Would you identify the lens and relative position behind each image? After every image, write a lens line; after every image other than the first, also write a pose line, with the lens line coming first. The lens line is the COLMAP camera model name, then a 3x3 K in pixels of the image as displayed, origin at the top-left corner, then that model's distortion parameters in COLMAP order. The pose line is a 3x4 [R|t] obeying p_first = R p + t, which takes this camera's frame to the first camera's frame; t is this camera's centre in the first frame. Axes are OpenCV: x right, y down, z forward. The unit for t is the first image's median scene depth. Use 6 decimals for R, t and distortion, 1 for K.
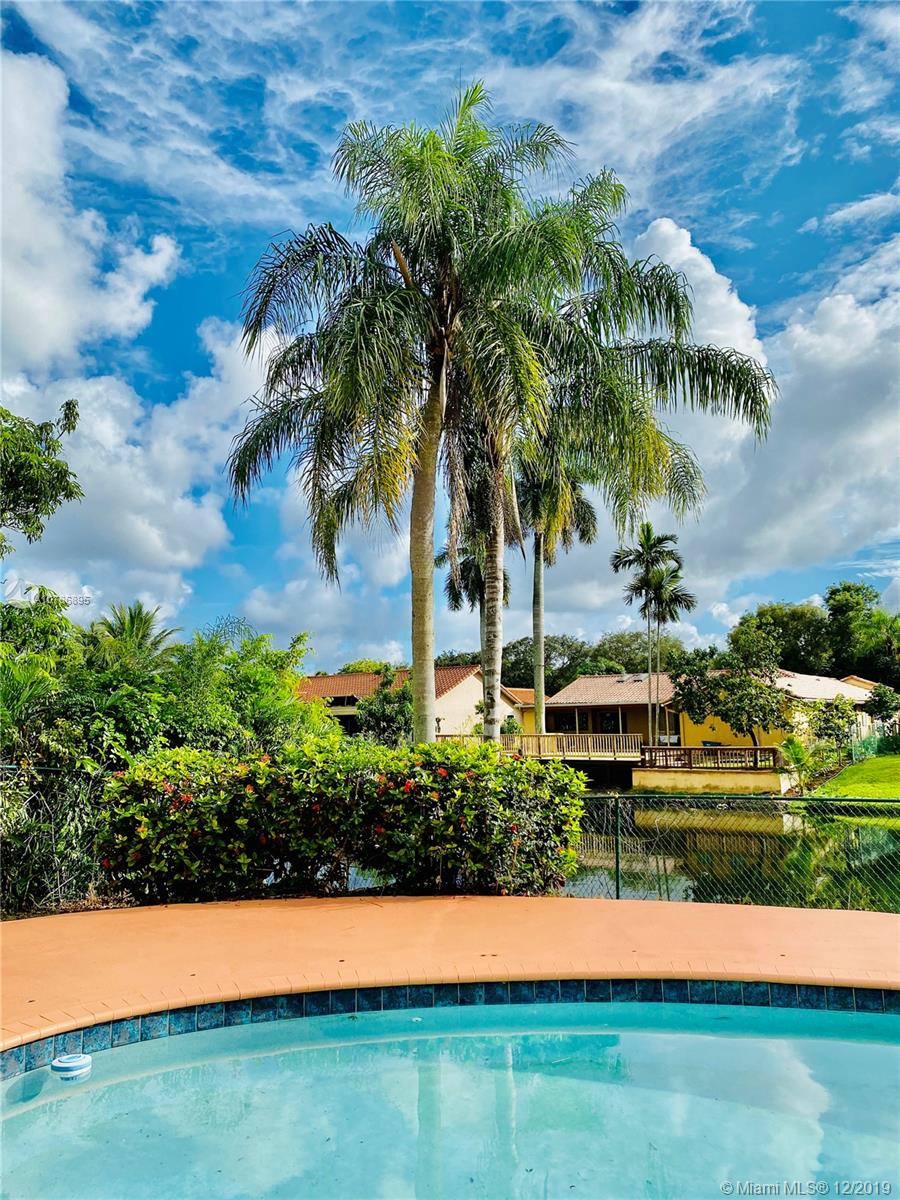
lens RADIAL K [[906.0, 0, 449.0], [0, 906.0, 600.3], [0, 0, 1]] dist [-0.001120, -0.000090]
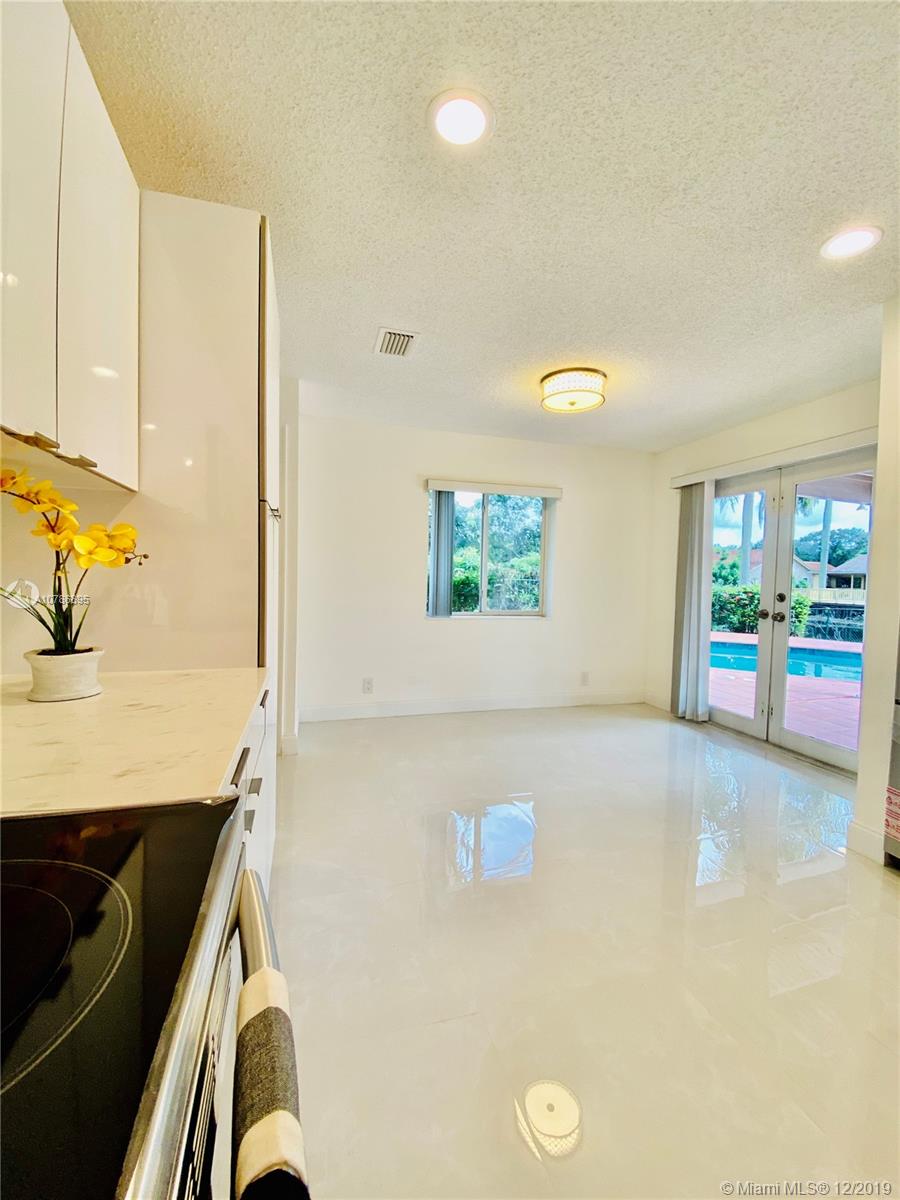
lens RADIAL K [[483.7, 0, 441.8], [0, 483.7, 600.7], [0, 0, 1]] dist [0.002085, 0.000080]
pose [[0.831339, 0.053890, -0.553147, 0.006600], [0.048066, 0.984587, 0.168162, -0.023585], [0.553684, -0.166387, 0.815935, -0.188182]]
